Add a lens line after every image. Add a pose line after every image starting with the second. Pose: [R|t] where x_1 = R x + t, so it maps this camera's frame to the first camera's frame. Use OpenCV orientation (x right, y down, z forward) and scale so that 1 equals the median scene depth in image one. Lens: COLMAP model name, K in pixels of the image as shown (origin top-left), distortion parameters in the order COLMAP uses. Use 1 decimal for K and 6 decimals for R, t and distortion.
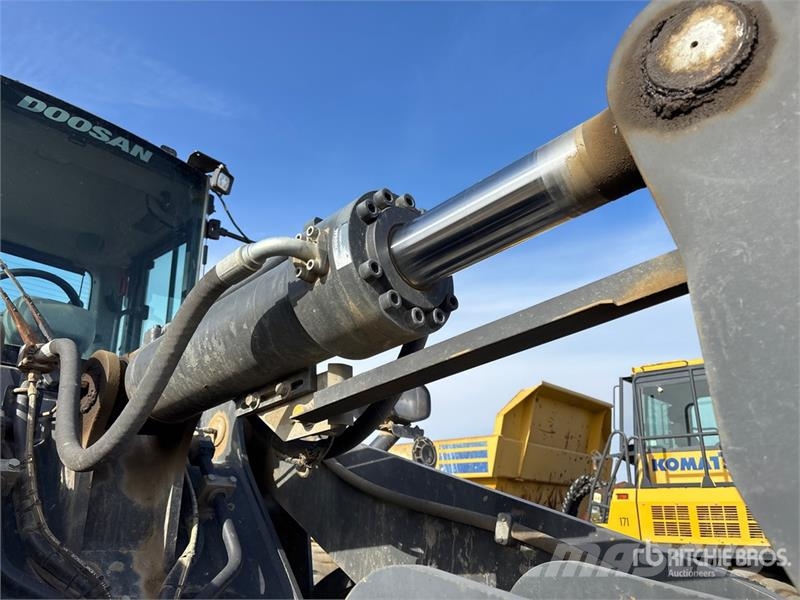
lens RADIAL K [[613.1, 0, 400.0], [0, 613.1, 300.0], [0, 0, 1]] dist [0.010156, 0.004131]
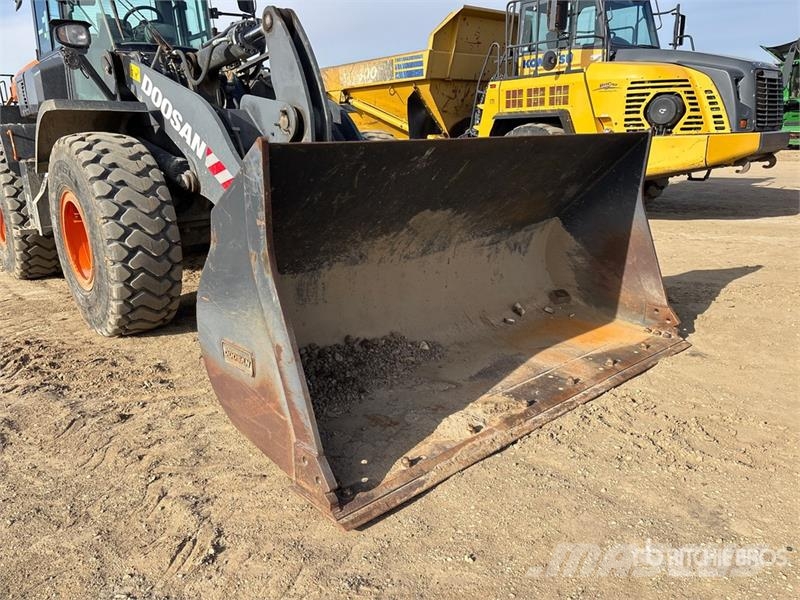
lens RADIAL K [[613.1, 0, 400.0], [0, 613.1, 300.0], [0, 0, 1]] dist [0.010156, 0.004131]
pose [[0.994516, -0.024978, -0.101561, 0.287274], [0.079315, 0.813094, 0.576703, -0.191538], [0.068174, -0.581596, 0.810616, -0.716382]]
